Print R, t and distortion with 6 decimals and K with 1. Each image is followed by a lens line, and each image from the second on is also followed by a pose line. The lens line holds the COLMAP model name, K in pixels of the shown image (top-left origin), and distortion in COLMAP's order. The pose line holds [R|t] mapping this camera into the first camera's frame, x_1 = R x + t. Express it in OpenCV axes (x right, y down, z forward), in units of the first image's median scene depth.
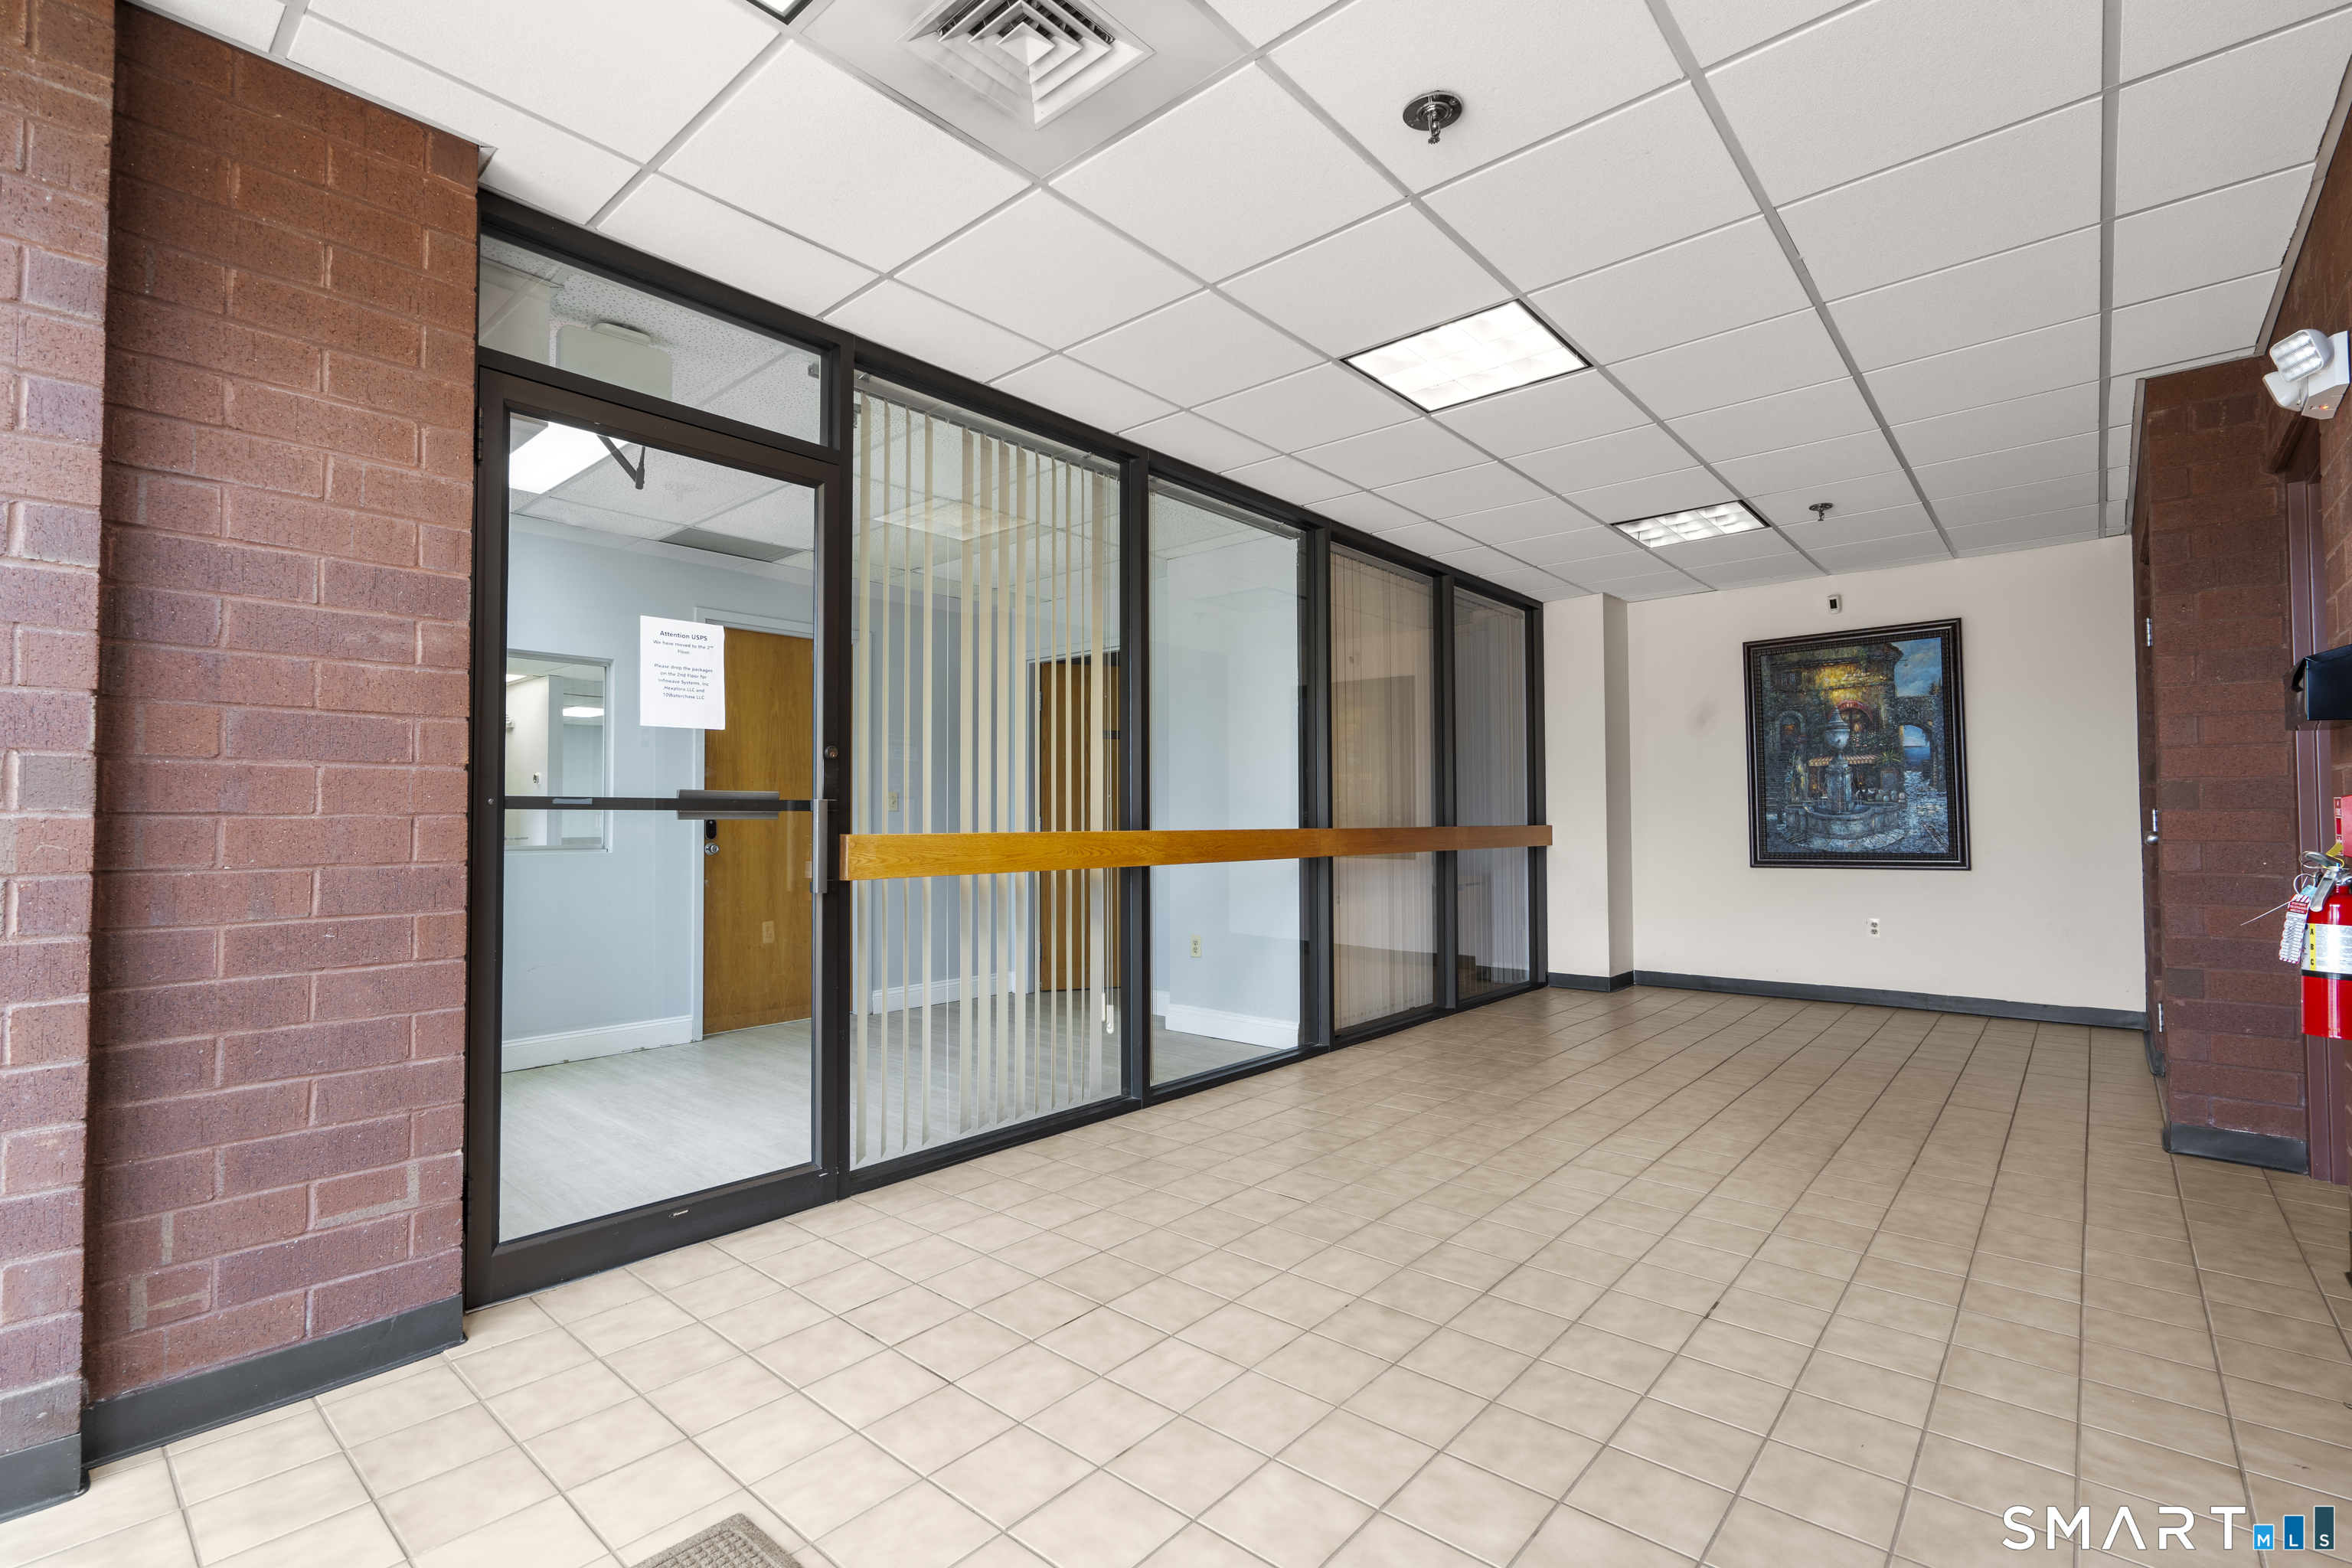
lens RADIAL K [[1050.9, 0, 1179.2], [0, 1050.9, 787.8], [0, 0, 1]] dist [-0.010635, 0.000502]
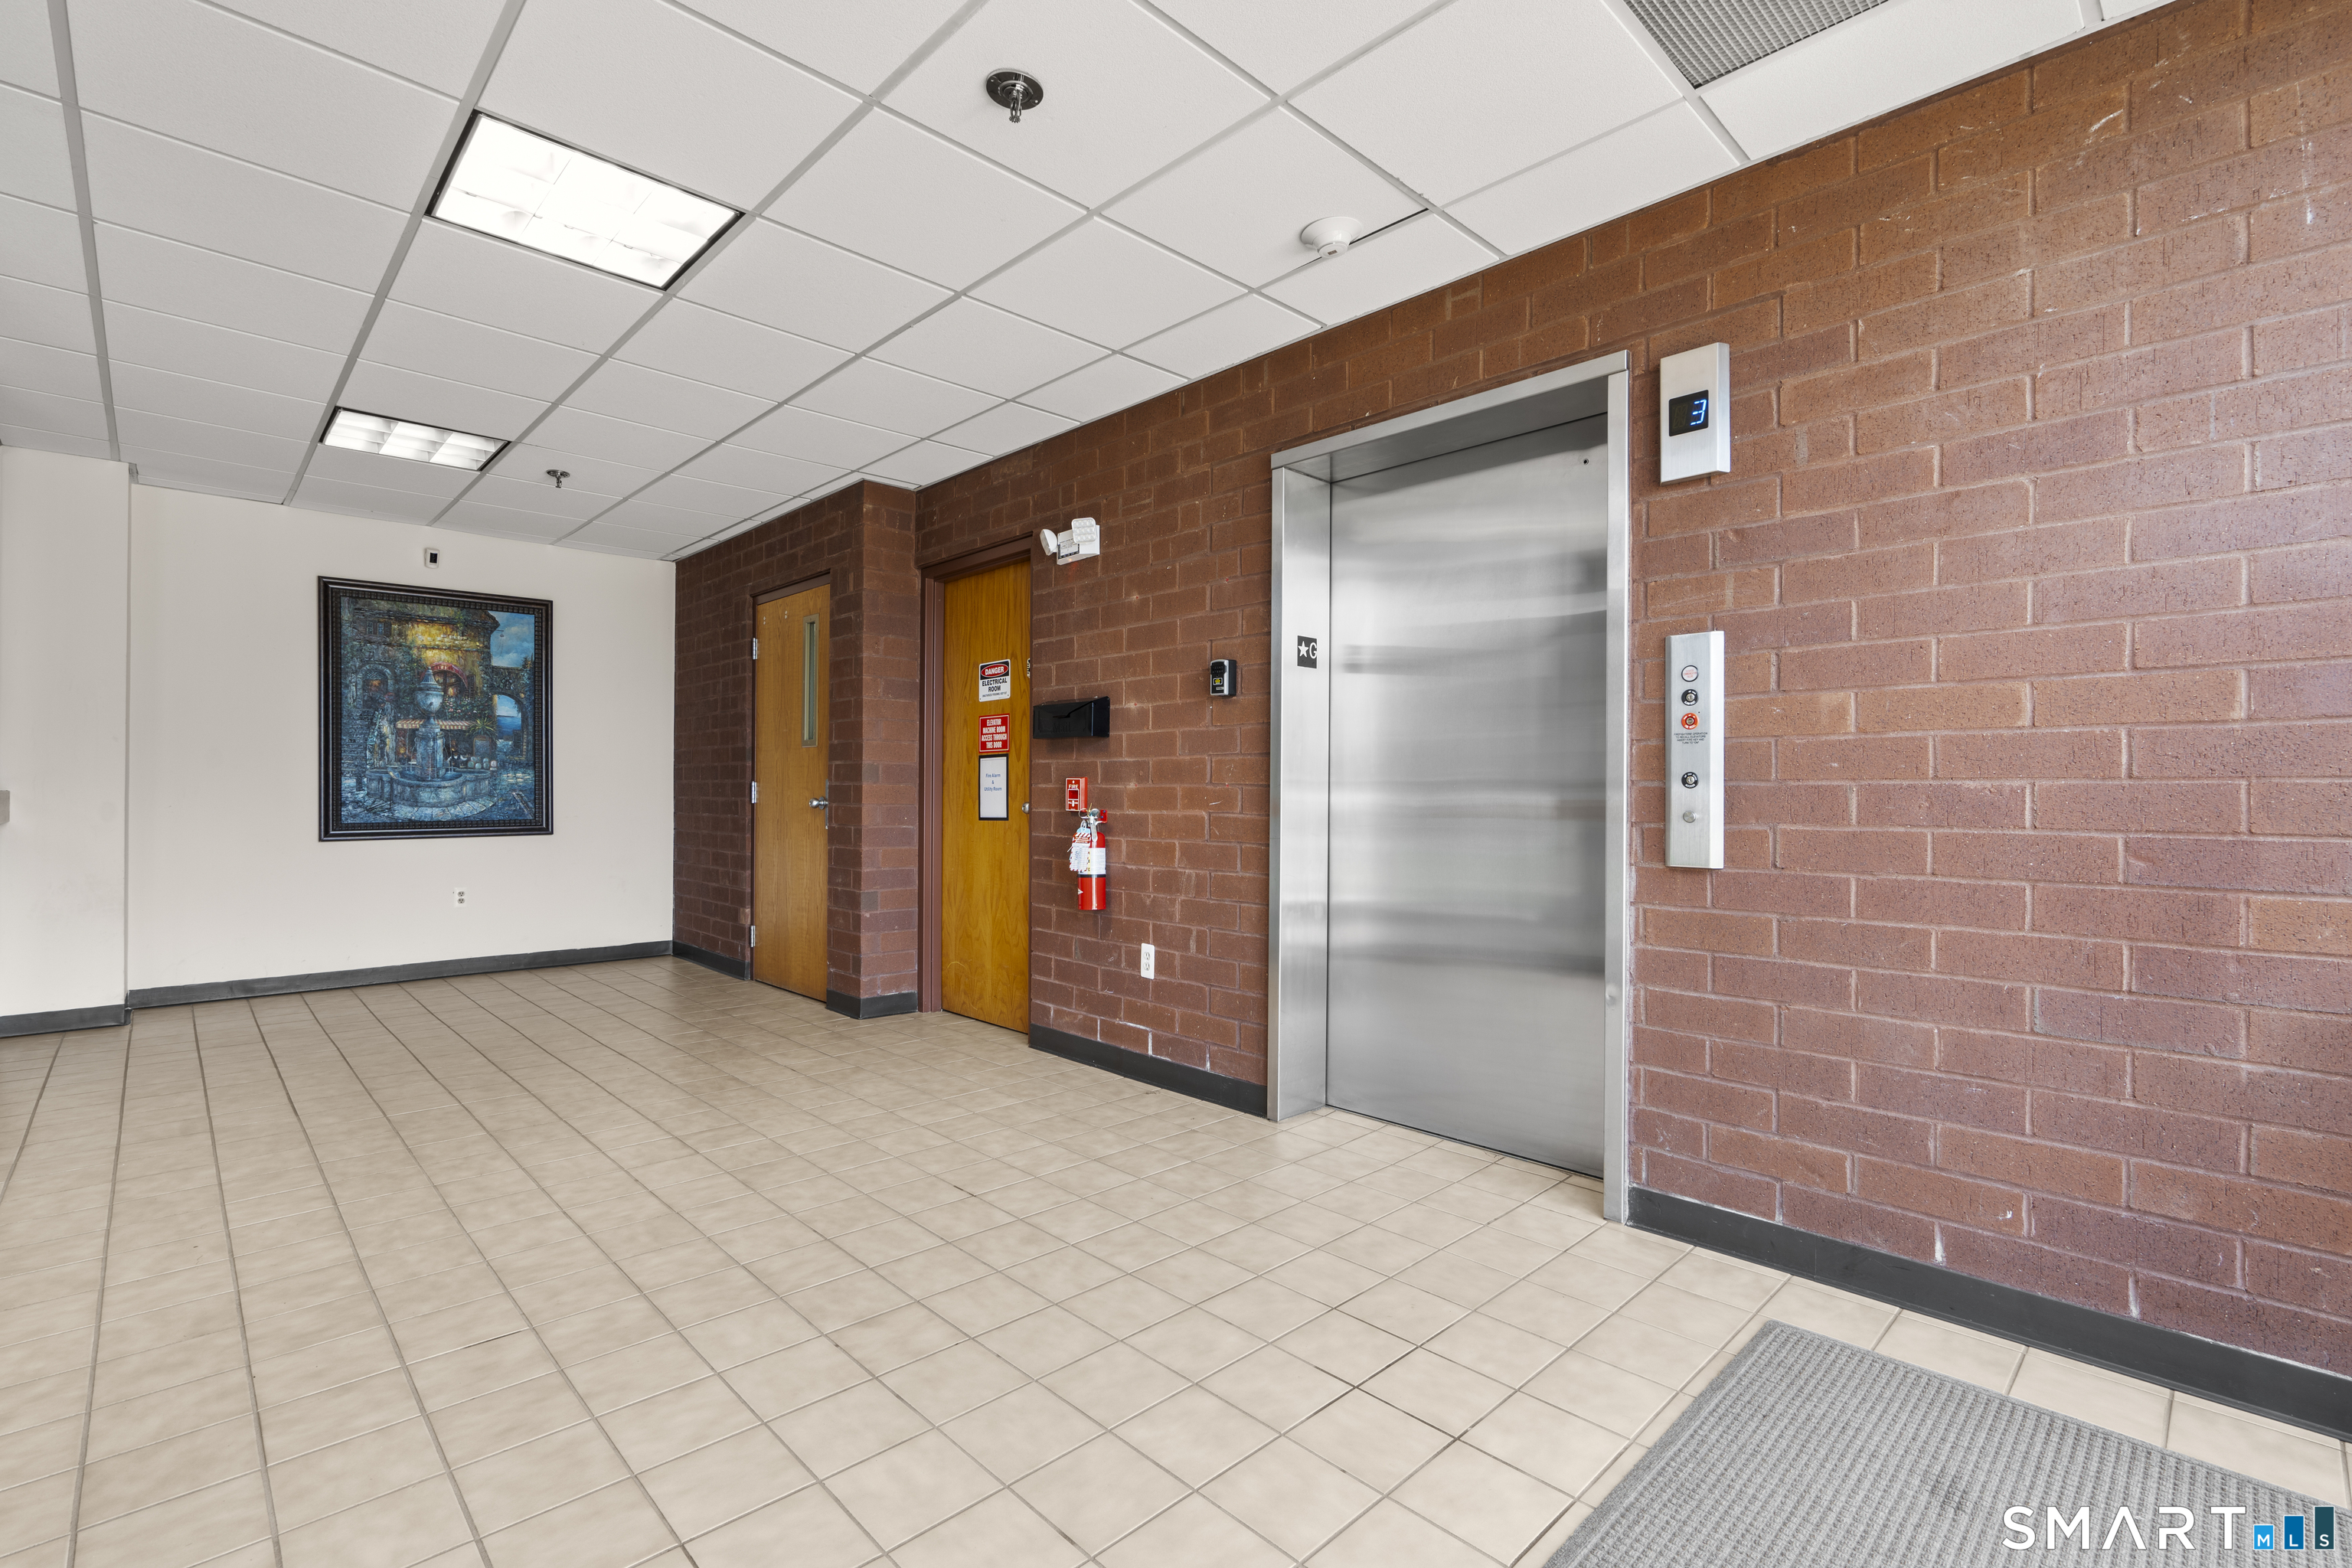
lens RADIAL K [[1050.9, 0, 1174.4], [0, 1050.9, 784.3], [0, 0, 1]] dist [-0.010635, 0.000502]
pose [[0.086401, 0.010221, 0.996208, -0.408052], [-0.036582, 0.999306, -0.007080, 0.016585], [-0.995589, -0.035832, 0.086715, 0.397808]]
